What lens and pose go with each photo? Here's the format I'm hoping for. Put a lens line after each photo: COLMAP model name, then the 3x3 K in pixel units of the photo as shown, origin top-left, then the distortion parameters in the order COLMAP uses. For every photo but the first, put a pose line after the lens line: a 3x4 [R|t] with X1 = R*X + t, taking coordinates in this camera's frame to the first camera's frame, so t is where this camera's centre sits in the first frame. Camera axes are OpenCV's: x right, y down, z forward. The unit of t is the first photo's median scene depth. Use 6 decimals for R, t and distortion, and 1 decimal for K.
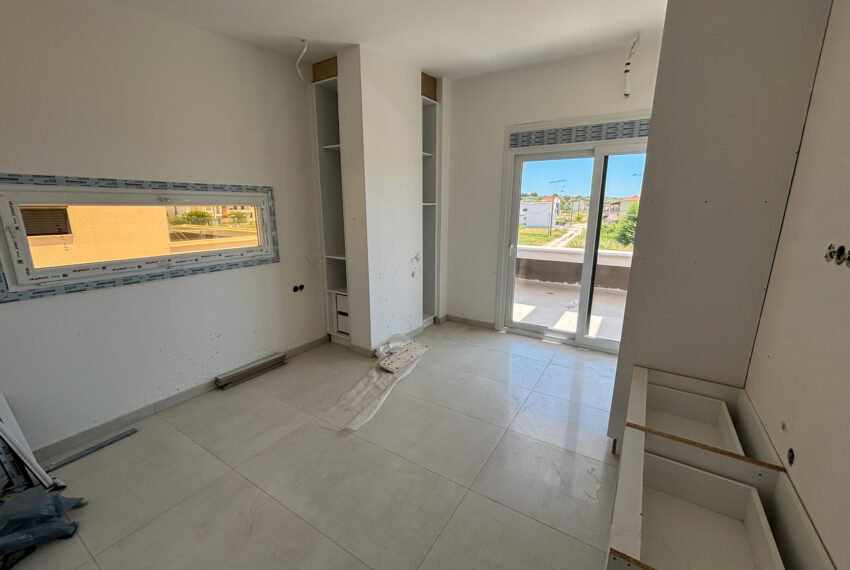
lens RADIAL K [[346.4, 0, 423.3], [0, 346.4, 282.1], [0, 0, 1]] dist [-0.003510, 0.000285]
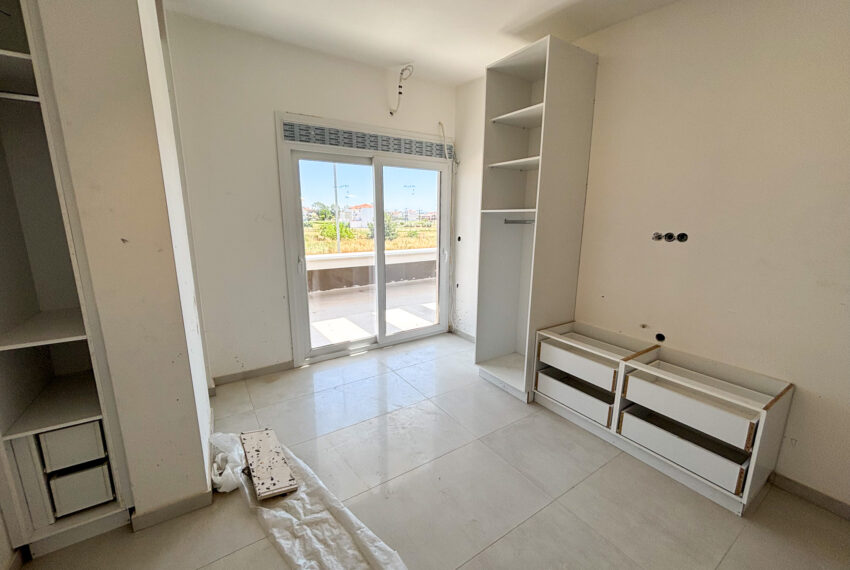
lens RADIAL K [[346.4, 0, 424.6], [0, 346.4, 283.1], [0, 0, 1]] dist [-0.003510, 0.000285]
pose [[0.398642, -0.183714, 0.898518, -0.404446], [0.194945, 0.974315, 0.112721, -0.095027], [-0.896148, 0.130226, 0.424217, 0.424267]]
